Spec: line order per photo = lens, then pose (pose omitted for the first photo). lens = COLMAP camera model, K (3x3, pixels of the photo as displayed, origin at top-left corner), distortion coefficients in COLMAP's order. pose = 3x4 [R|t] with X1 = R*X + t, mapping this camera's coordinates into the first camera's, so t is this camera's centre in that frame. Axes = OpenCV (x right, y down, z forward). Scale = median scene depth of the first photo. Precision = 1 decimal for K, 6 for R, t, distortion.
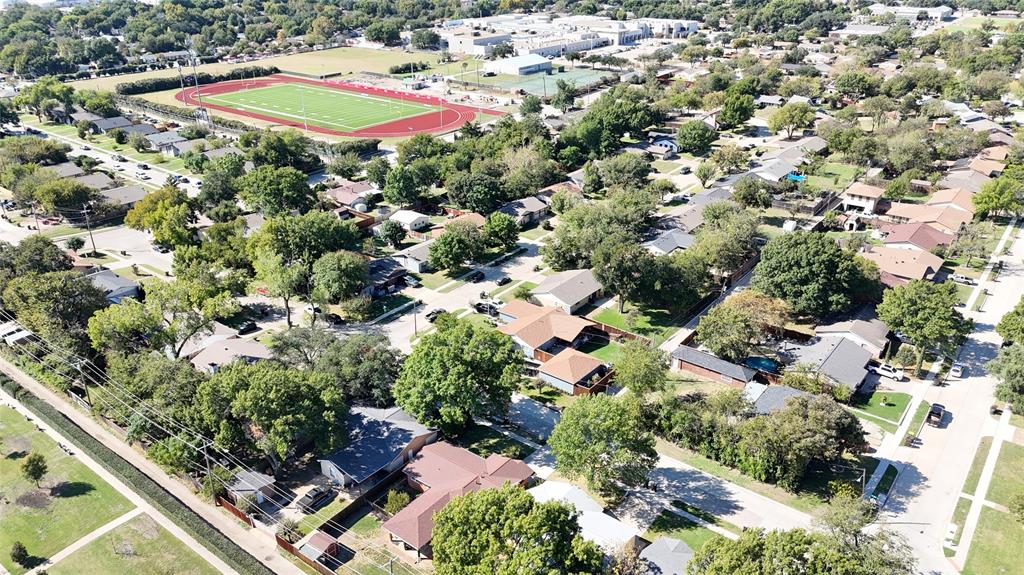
lens RADIAL K [[752.6, 0, 512.0], [0, 752.6, 287.5], [0, 0, 1]] dist [0.020303, 0.002739]
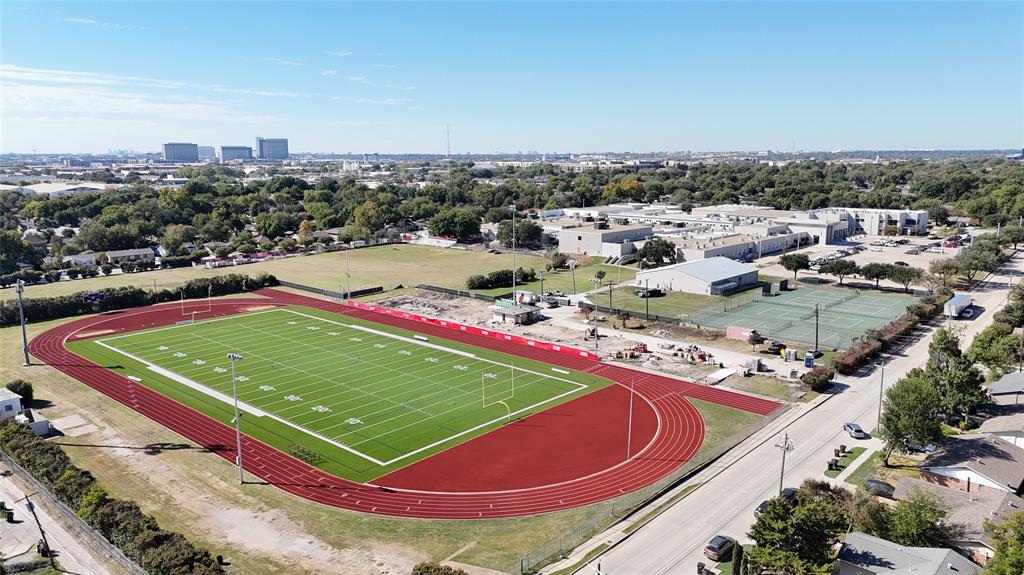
lens RADIAL K [[752.6, 0, 512.0], [0, 752.6, 287.5], [0, 0, 1]] dist [0.020303, 0.002739]
pose [[0.997393, 0.012689, -0.071039, -0.082239], [-0.030106, 0.967825, -0.249815, -0.133566], [0.065583, 0.251302, 0.965684, 0.422711]]
